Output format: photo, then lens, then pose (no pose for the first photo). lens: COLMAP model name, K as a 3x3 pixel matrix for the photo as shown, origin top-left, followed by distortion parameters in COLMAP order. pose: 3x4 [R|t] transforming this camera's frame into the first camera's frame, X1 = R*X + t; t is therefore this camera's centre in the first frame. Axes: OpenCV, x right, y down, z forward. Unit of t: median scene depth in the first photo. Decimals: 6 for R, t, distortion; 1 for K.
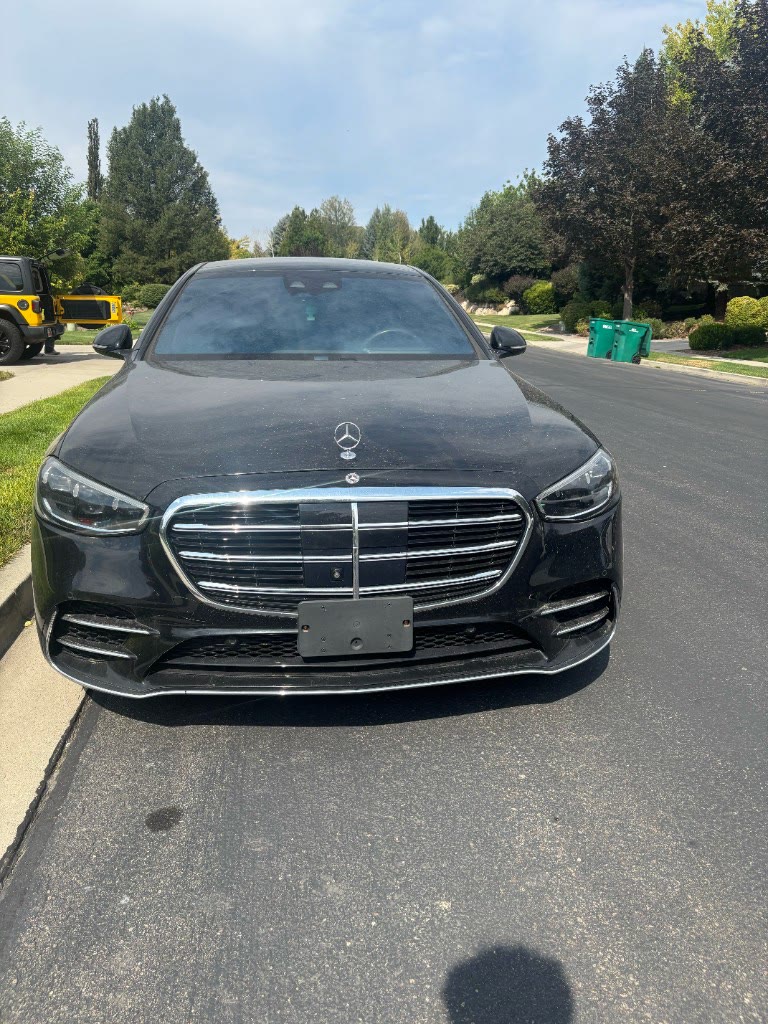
lens RADIAL K [[790.6, 0, 384.0], [0, 790.6, 512.0], [0, 0, 1]] dist [0.003988, -0.010225]
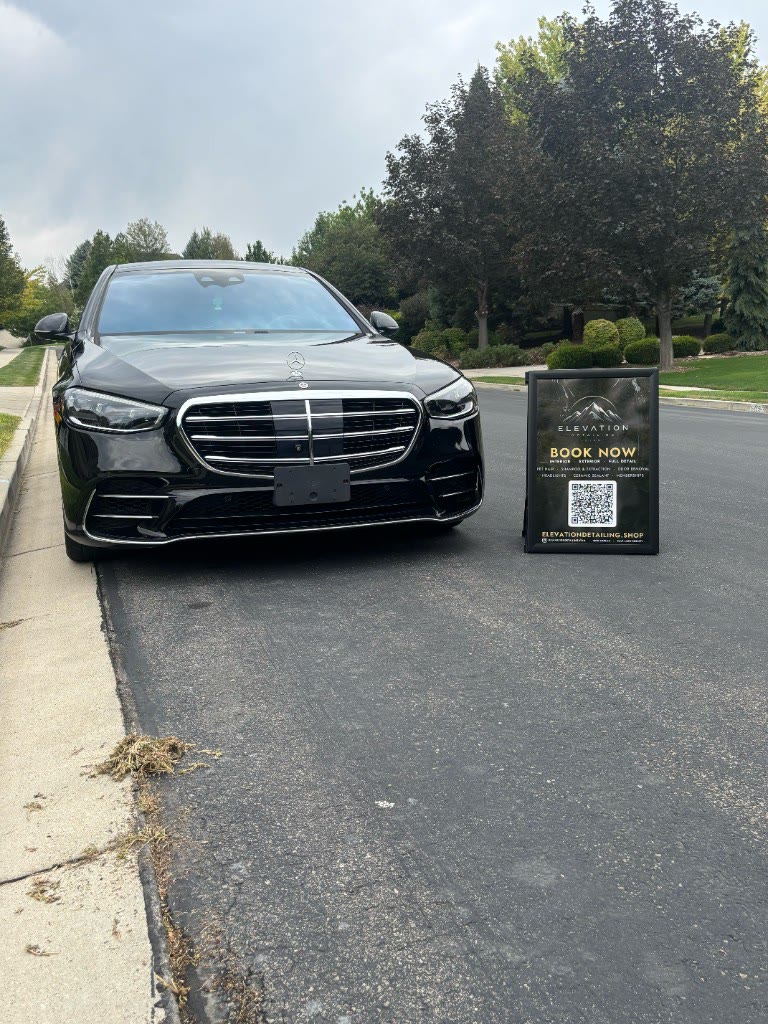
lens RADIAL K [[1110.6, 0, 387.3], [0, 1110.6, 590.9], [0, 0, 1]] dist [-0.014885, -0.031970]
pose [[0.979830, -0.063573, 0.189448, -0.071824], [0.075226, 0.995651, -0.054961, 0.110274], [-0.185130, 0.068104, 0.980351, -0.247072]]
